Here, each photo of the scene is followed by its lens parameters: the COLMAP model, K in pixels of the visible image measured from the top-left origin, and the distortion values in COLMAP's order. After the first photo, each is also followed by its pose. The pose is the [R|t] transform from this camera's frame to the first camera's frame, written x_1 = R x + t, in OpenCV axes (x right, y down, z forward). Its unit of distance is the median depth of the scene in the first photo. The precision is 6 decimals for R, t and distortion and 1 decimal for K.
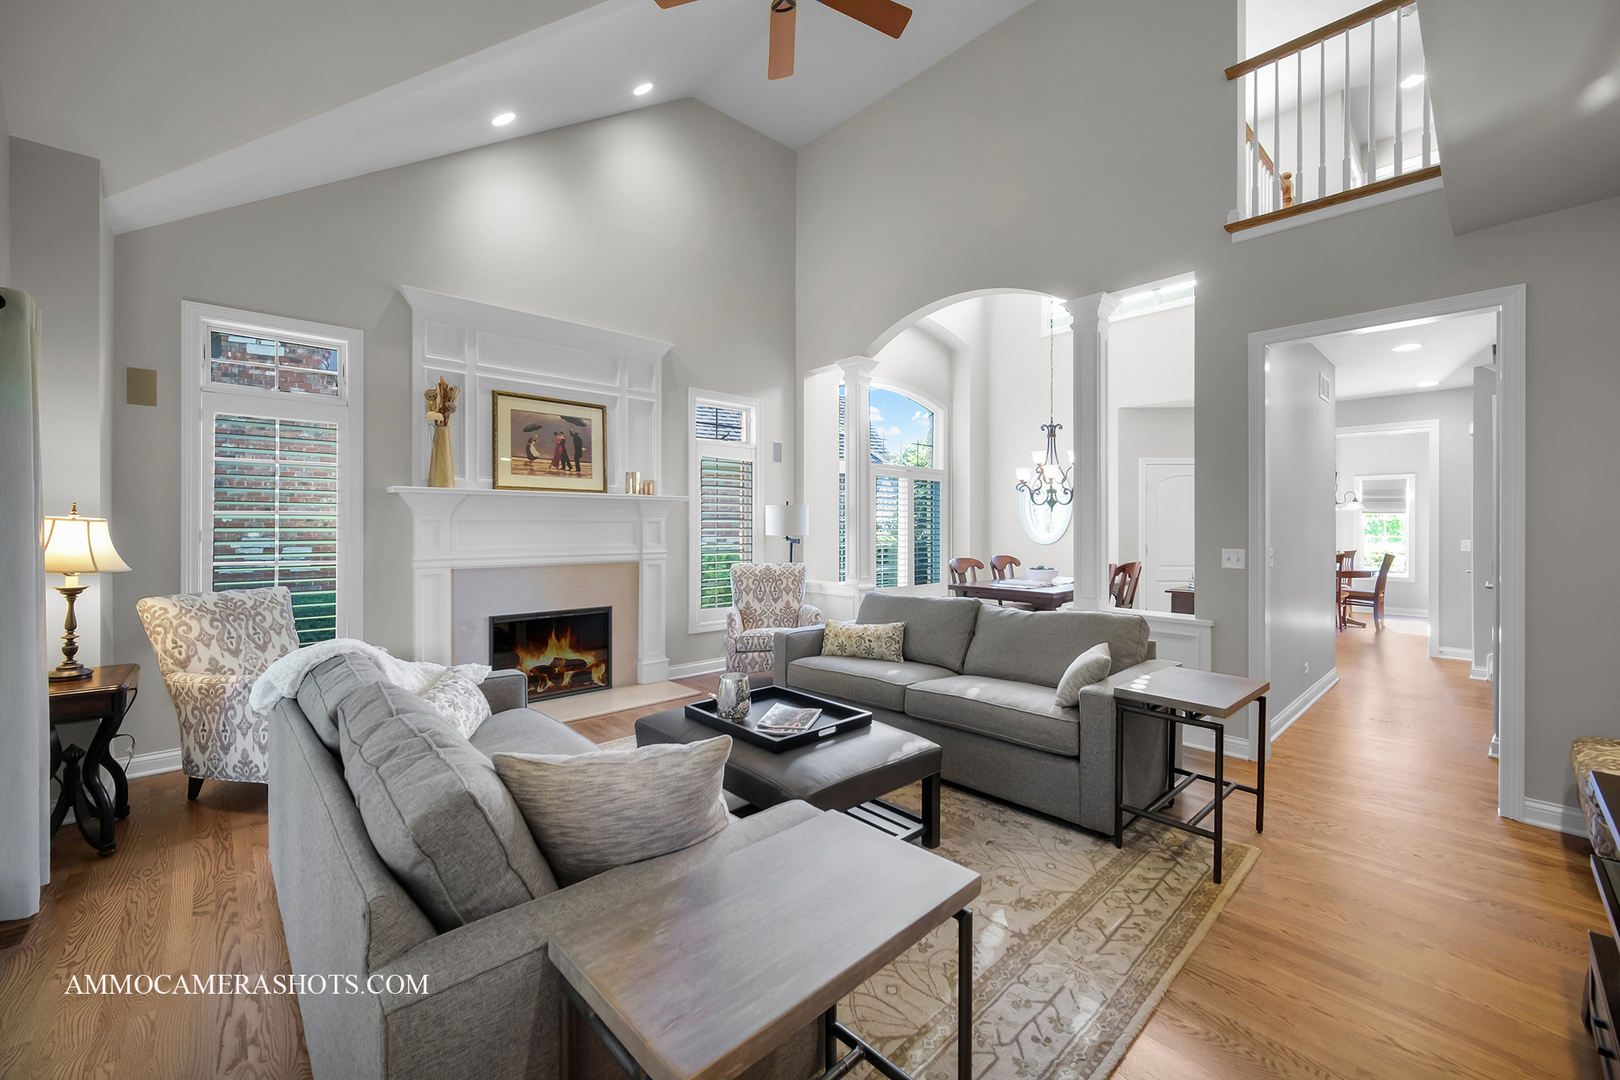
lens RADIAL K [[649.3, 0, 812.3], [0, 649.3, 525.8], [0, 0, 1]] dist [0.000257, 0.000157]
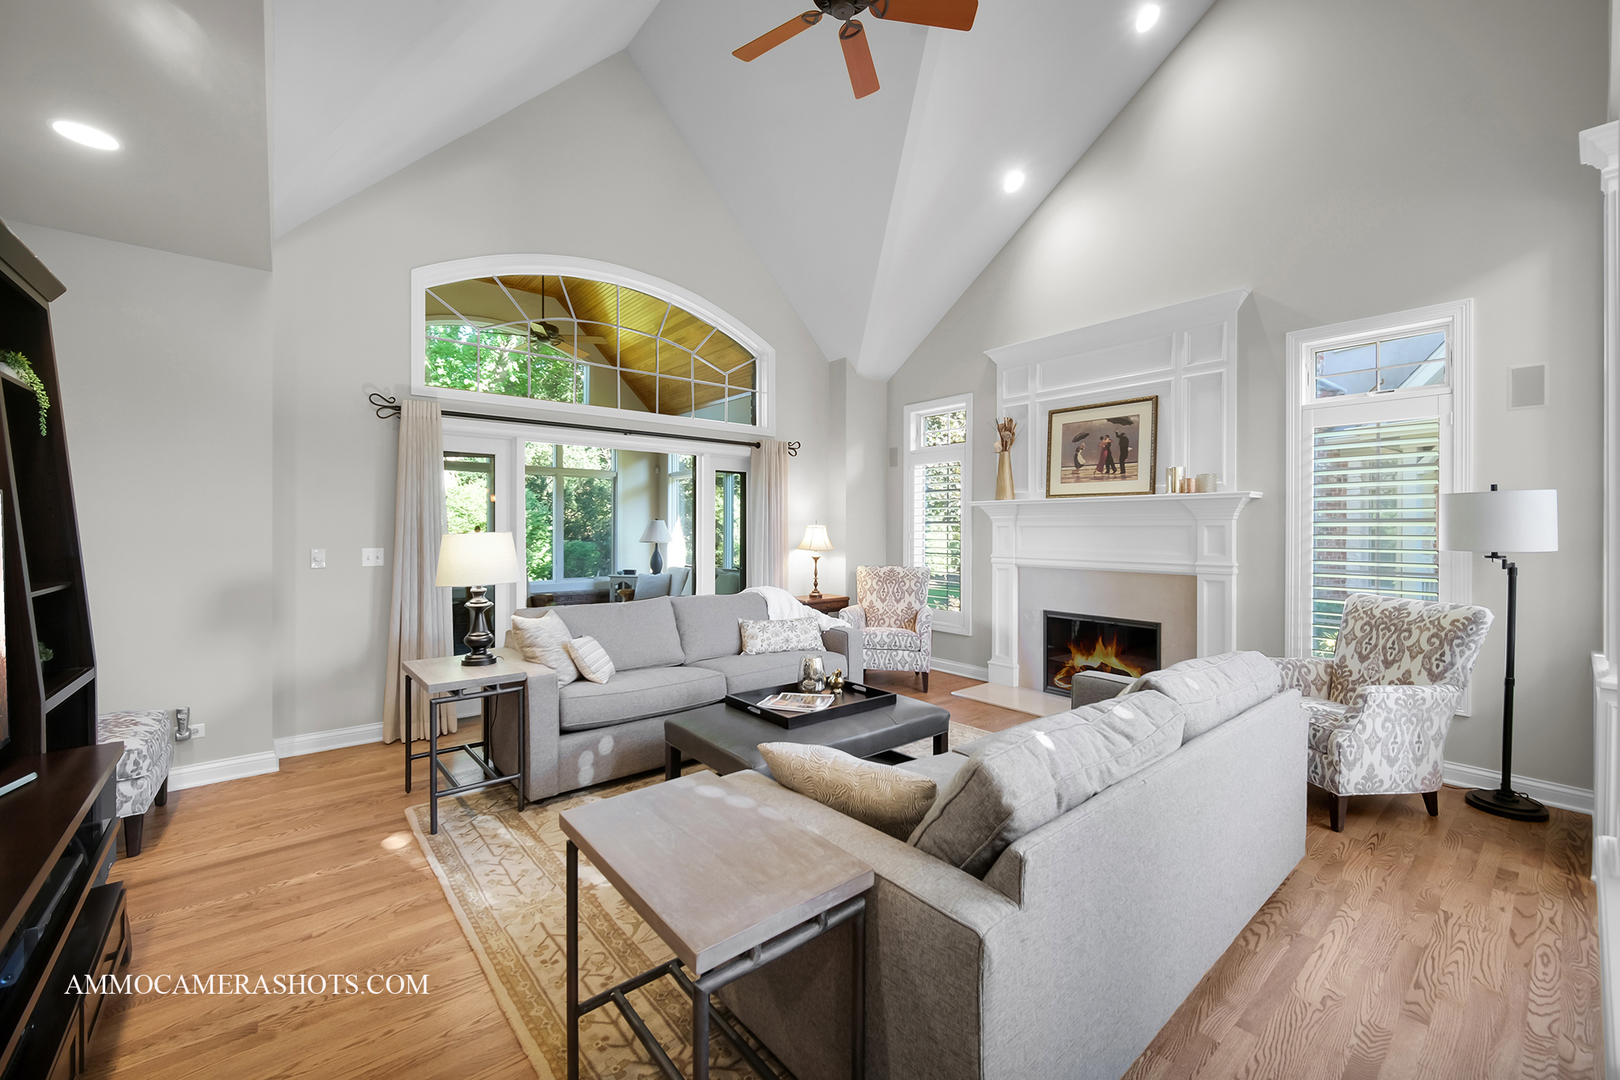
lens RADIAL K [[649.3, 0, 812.3], [0, 649.3, 525.8], [0, 0, 1]] dist [0.000257, 0.000157]
pose [[-0.046729, -0.010615, -0.998851, 0.620311], [-0.007982, 0.999916, -0.010253, 0.006293], [0.998876, 0.007493, -0.046810, 0.604823]]
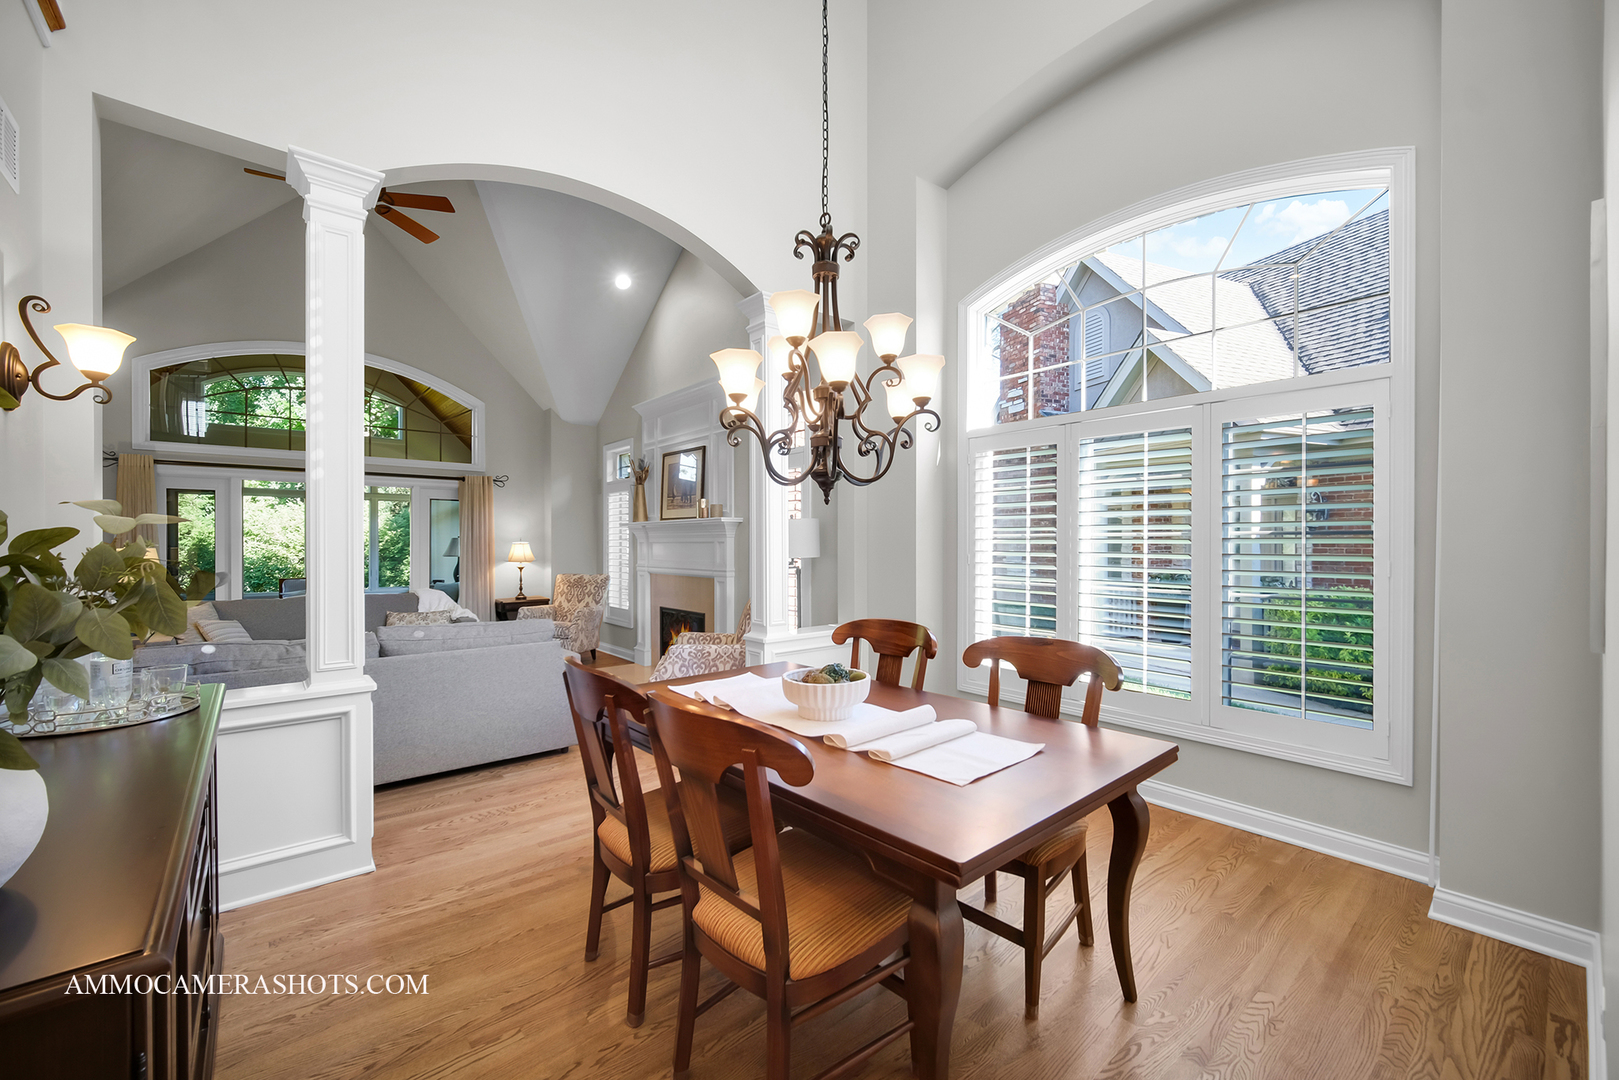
lens RADIAL K [[667.5, 0, 809.5], [0, 667.5, 540.0], [0, 0, 1]] dist [-0.002563, -0.000143]
pose [[-0.036855, -0.009012, -0.999280, 0.956382], [-0.005143, 0.999948, -0.008828, -0.000817], [0.999307, 0.004814, -0.036900, 1.310880]]
